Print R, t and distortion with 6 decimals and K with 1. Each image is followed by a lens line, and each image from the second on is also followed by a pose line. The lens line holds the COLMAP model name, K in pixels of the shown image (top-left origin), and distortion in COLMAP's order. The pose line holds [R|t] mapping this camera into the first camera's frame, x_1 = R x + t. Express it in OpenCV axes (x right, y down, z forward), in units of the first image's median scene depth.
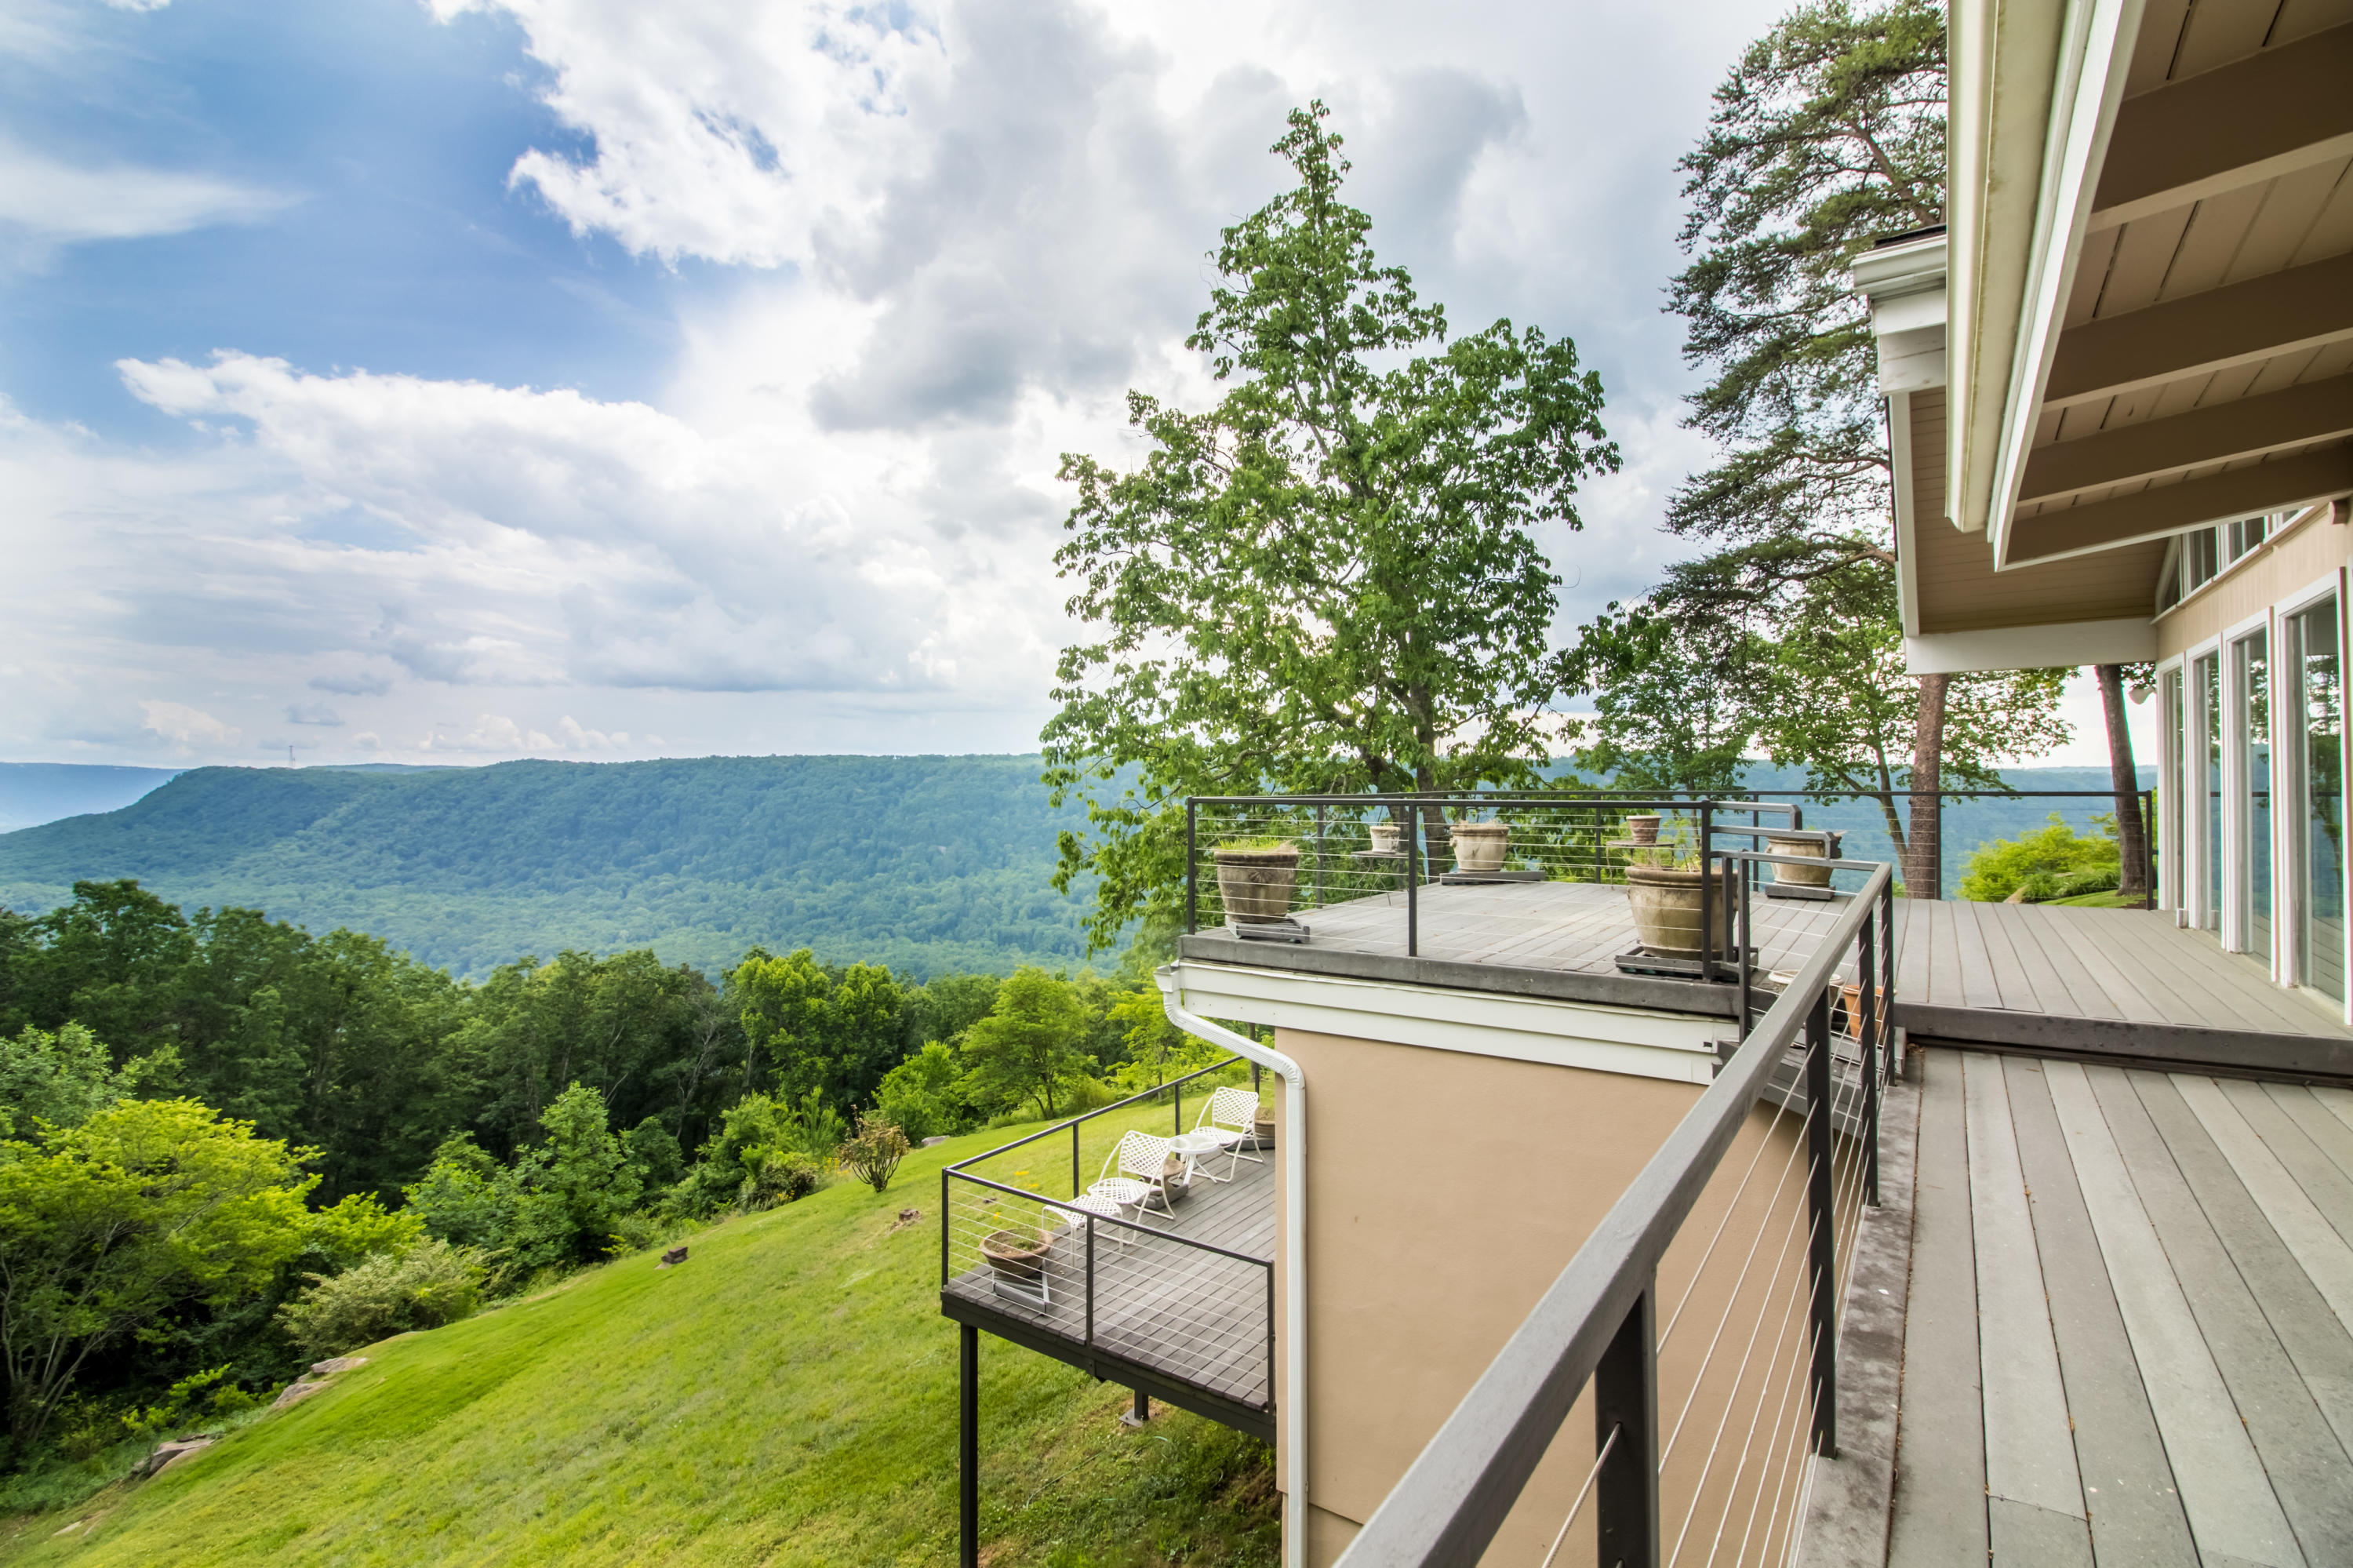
lens RADIAL K [[1100.9, 0, 1182.5], [0, 1100.9, 772.4], [0, 0, 1]] dist [0.000851, -0.012536]
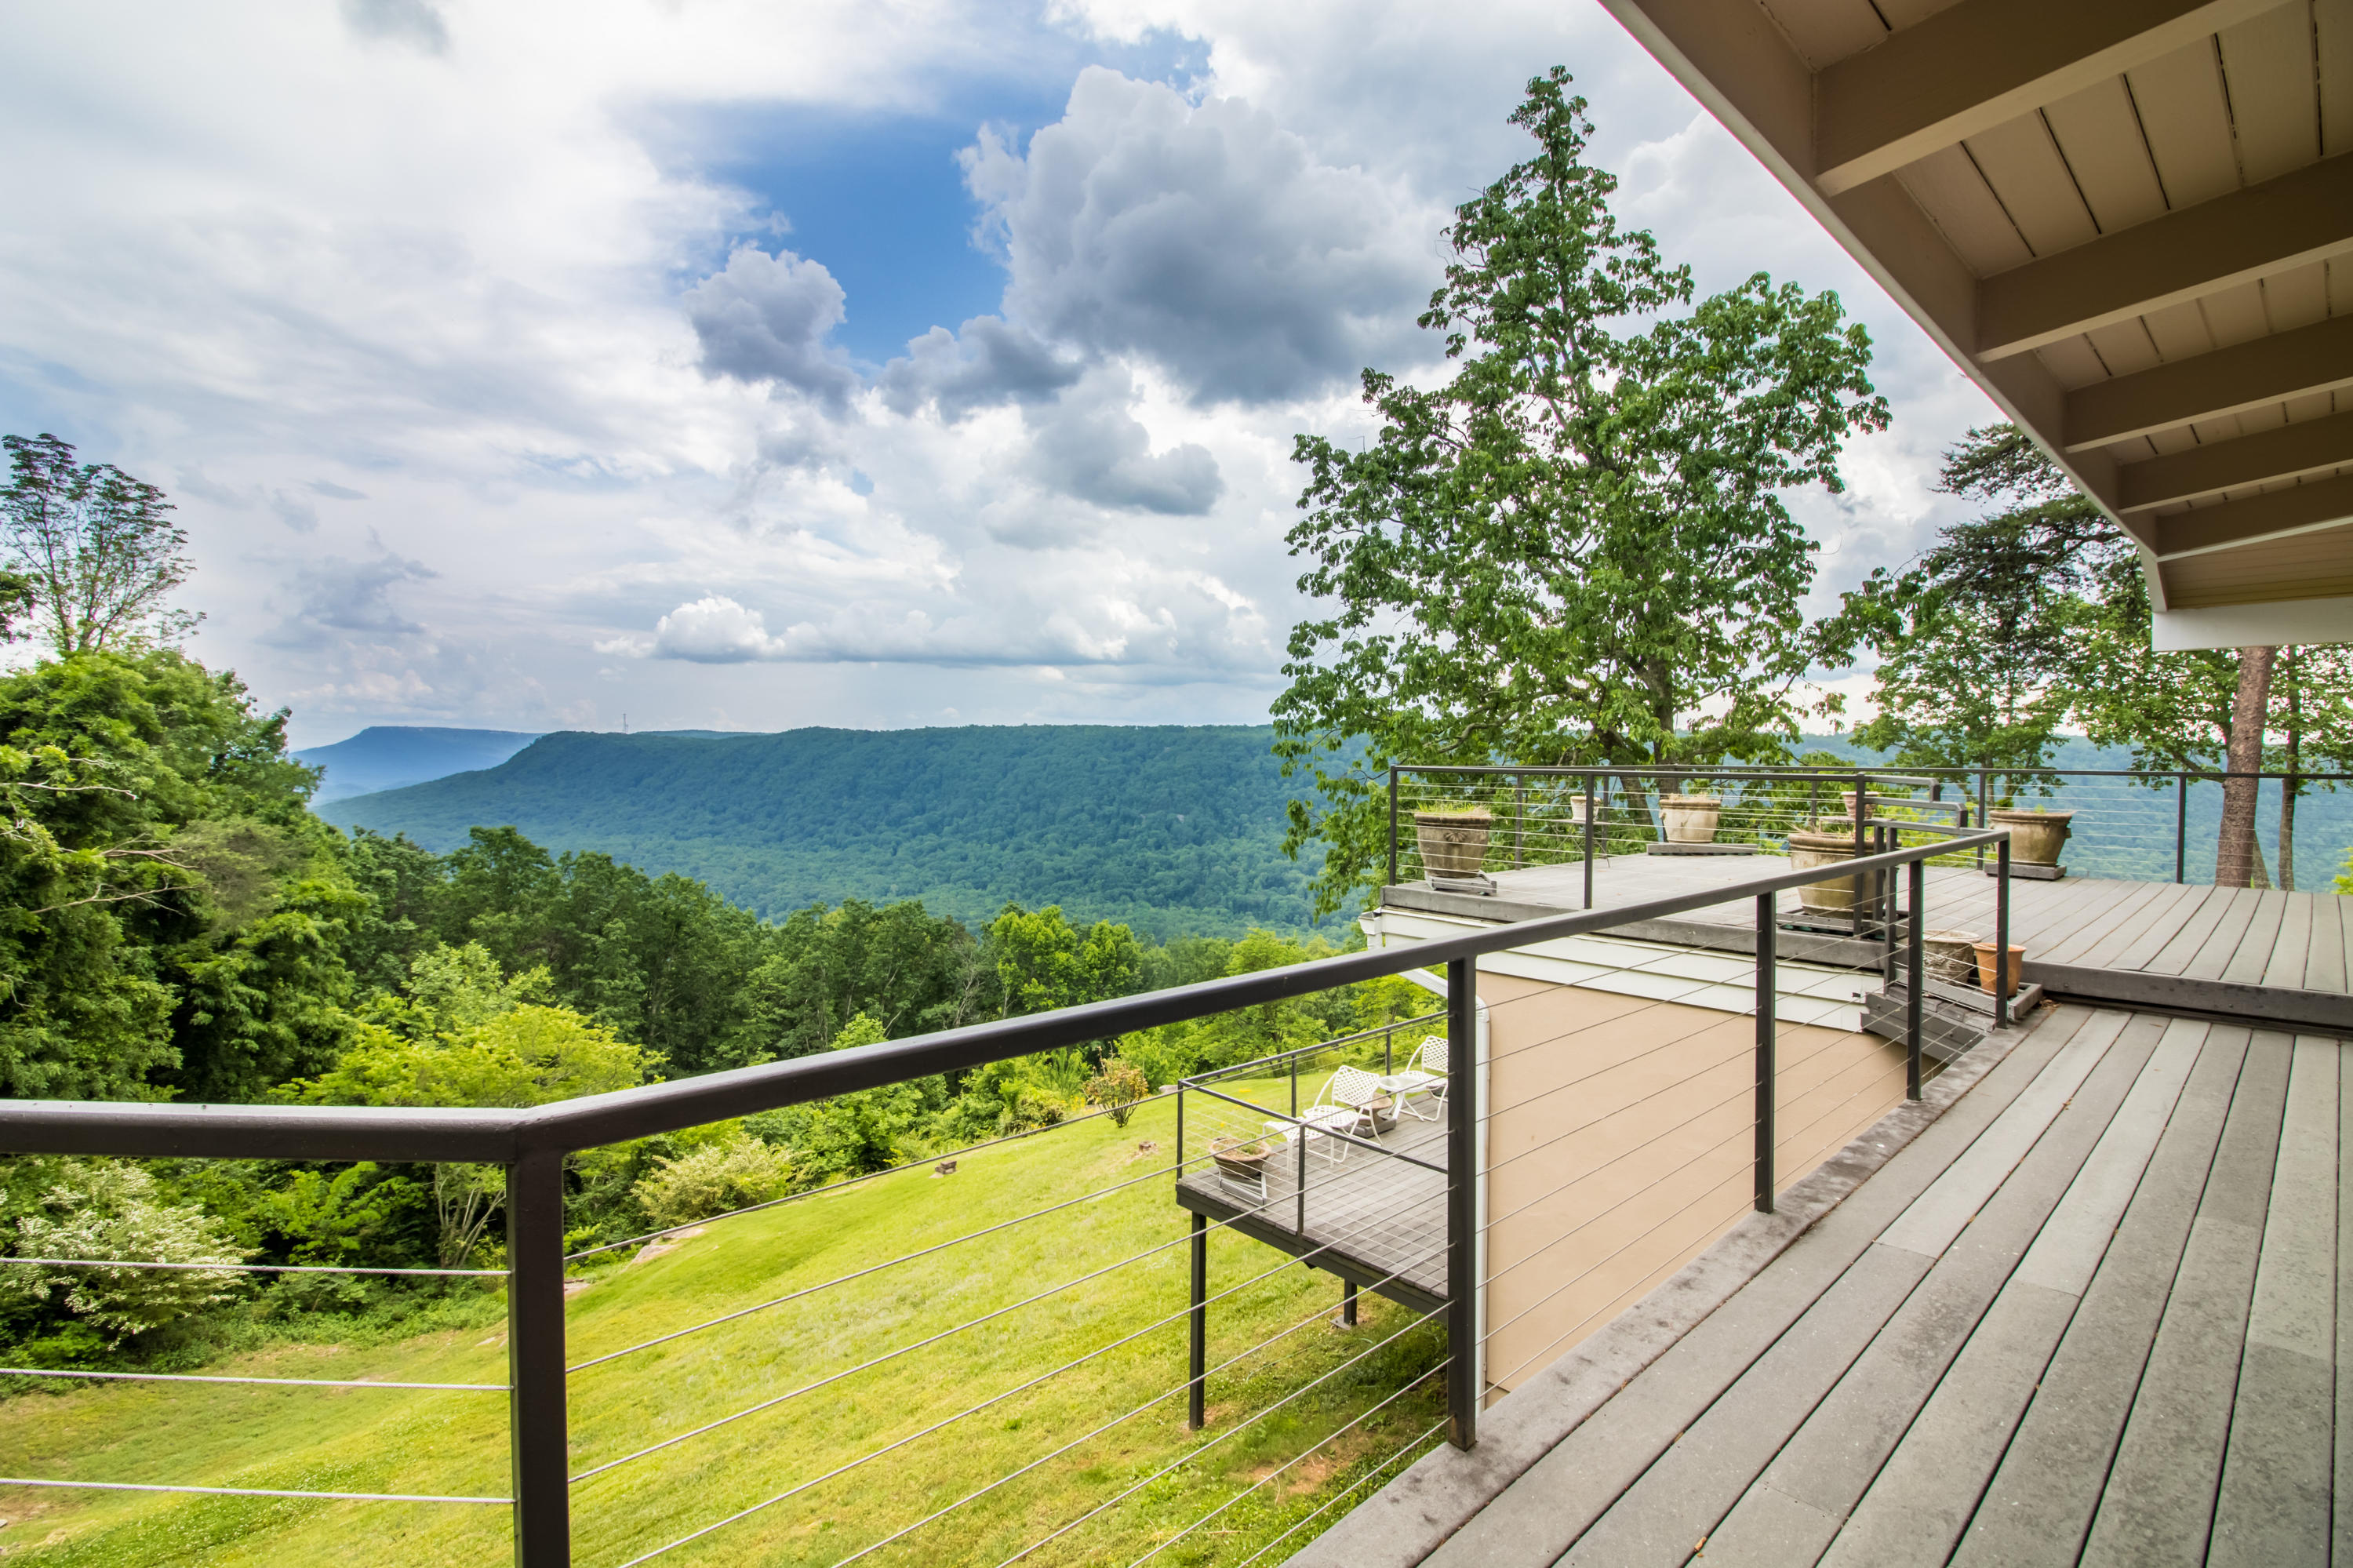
lens RADIAL K [[1100.9, 0, 1183.1], [0, 1100.9, 776.4], [0, 0, 1]] dist [0.000851, -0.012536]
pose [[0.977334, 0.015978, -0.211100, 0.010560], [-0.009716, 0.999482, 0.030666, 0.000158], [0.211481, -0.027920, 0.976983, -0.048362]]
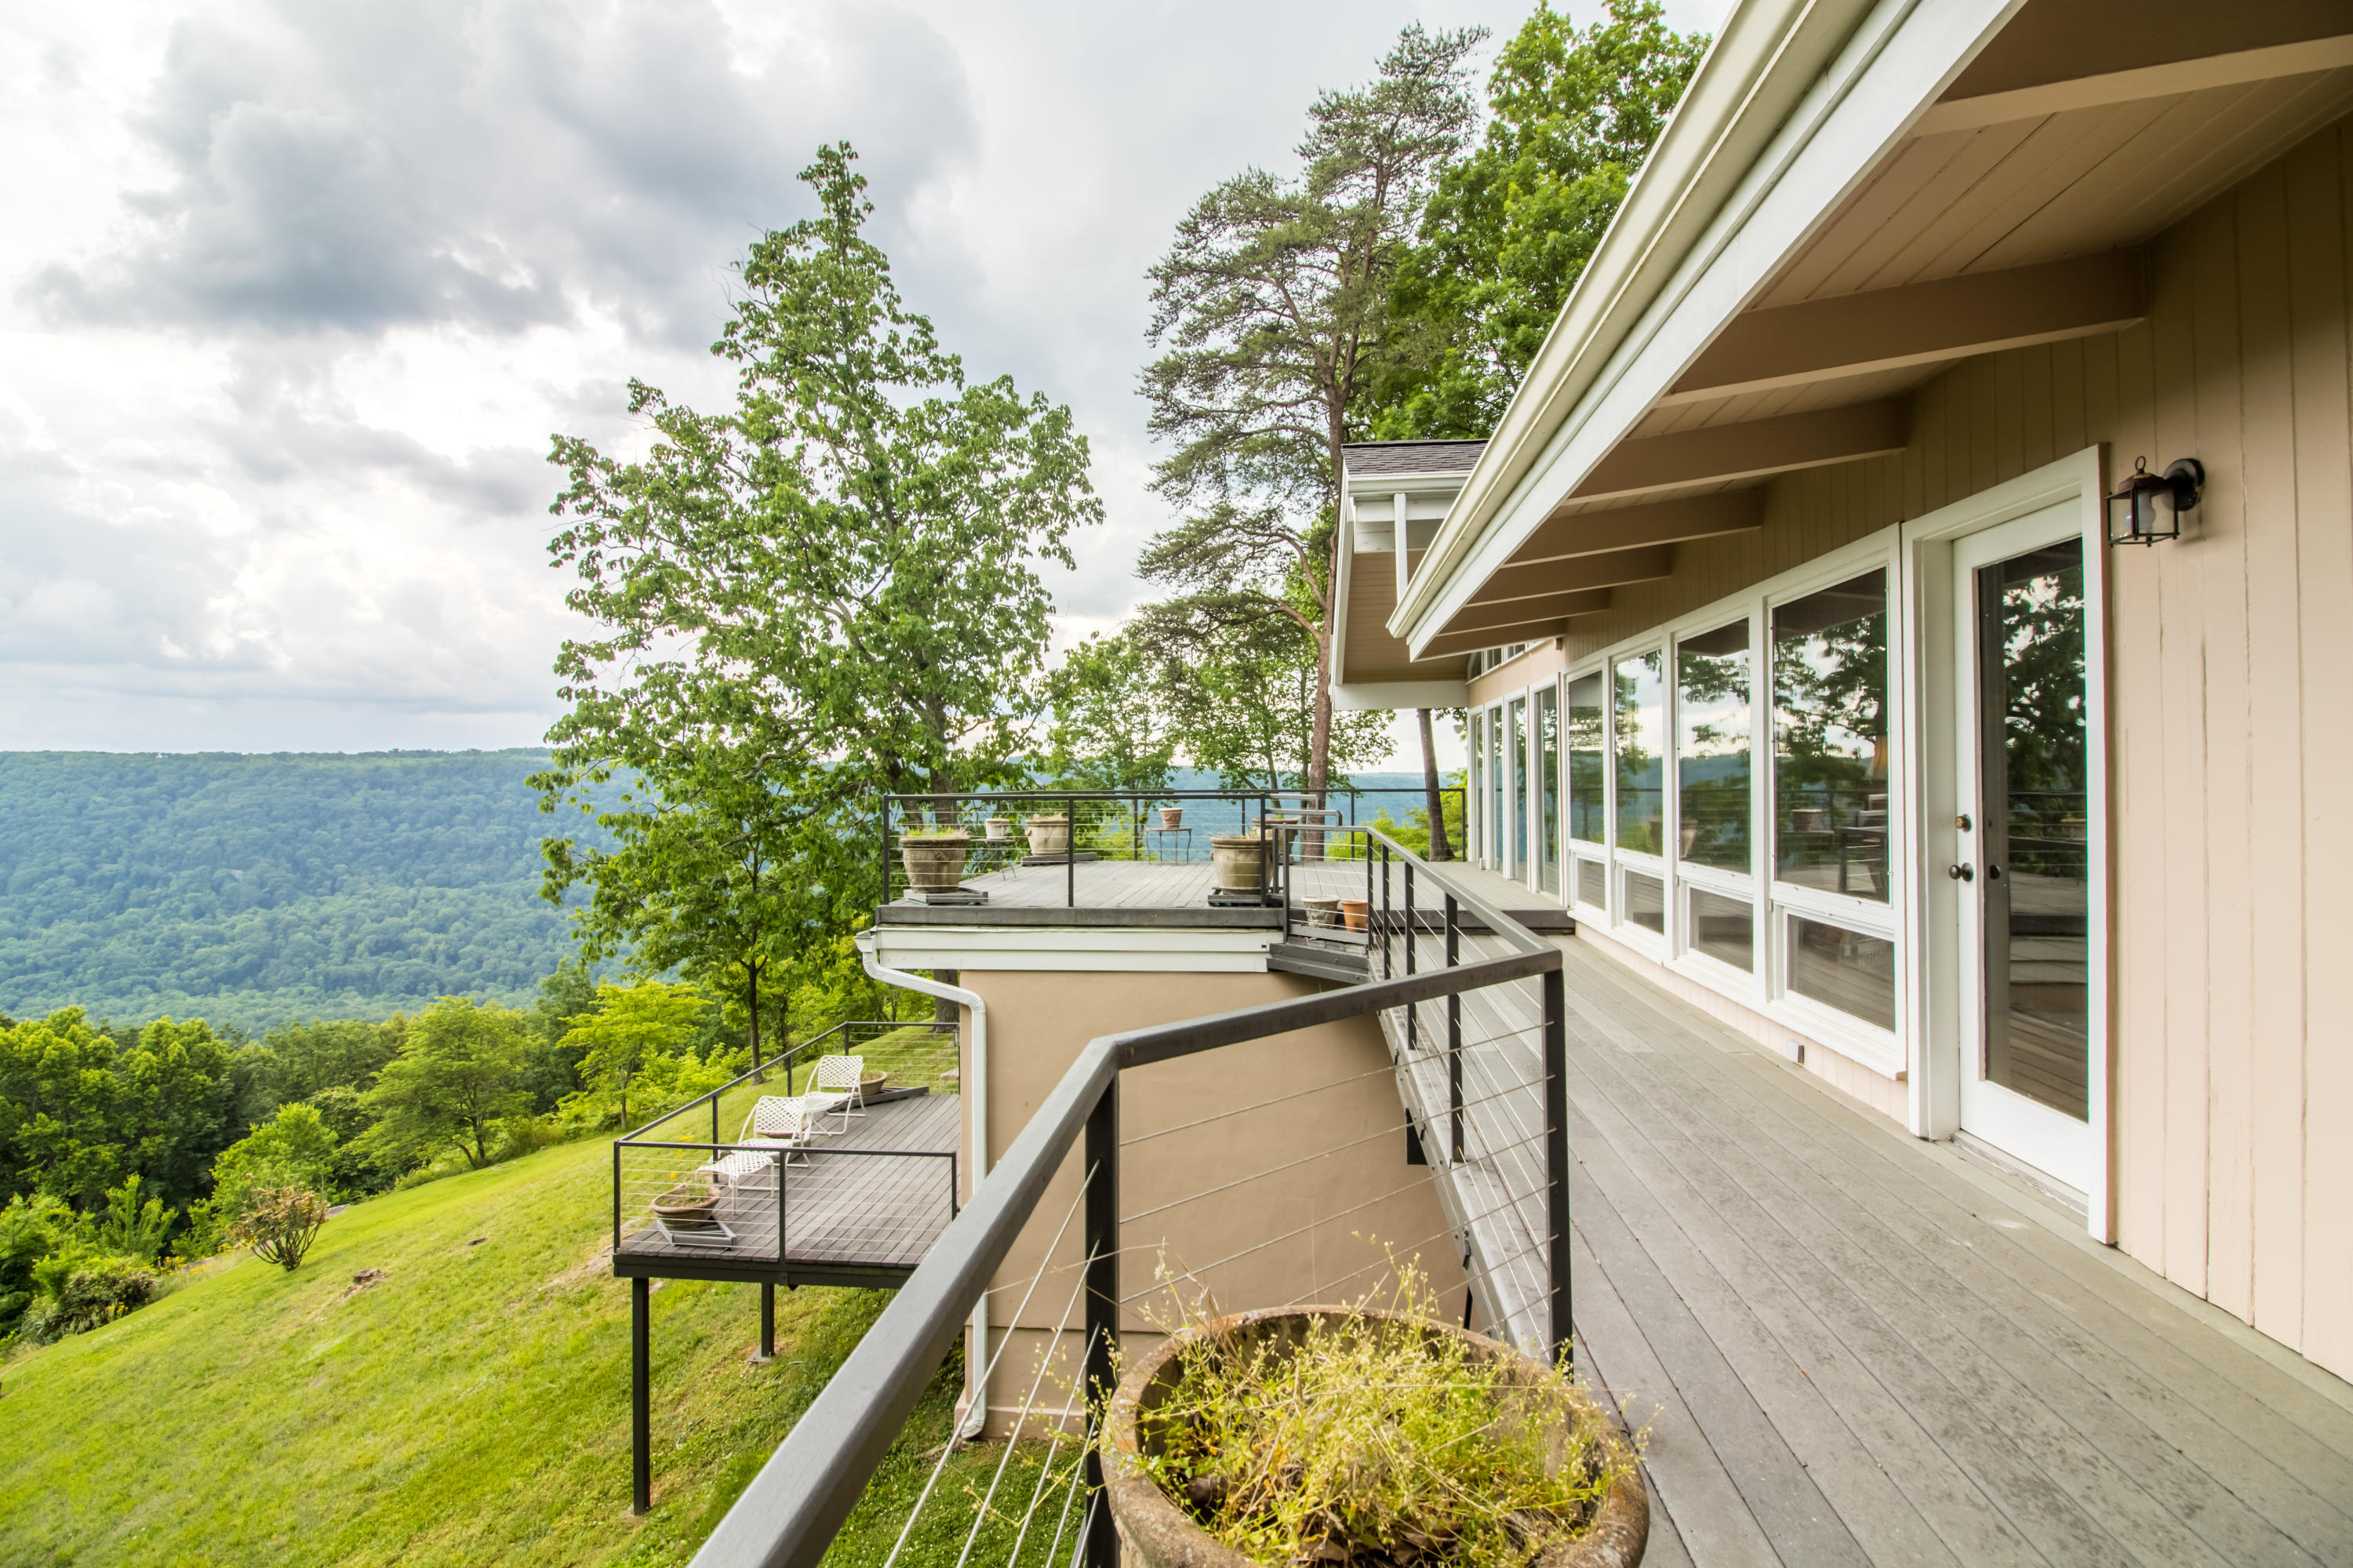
lens RADIAL K [[1100.9, 0, 1185.2], [0, 1100.9, 774.0], [0, 0, 1]] dist [0.000851, -0.012536]
pose [[0.877043, 0.003024, 0.480403, -0.088678], [-0.002016, 0.999995, -0.002614, 0.000380], [-0.480408, 0.001325, 0.877044, -0.078496]]
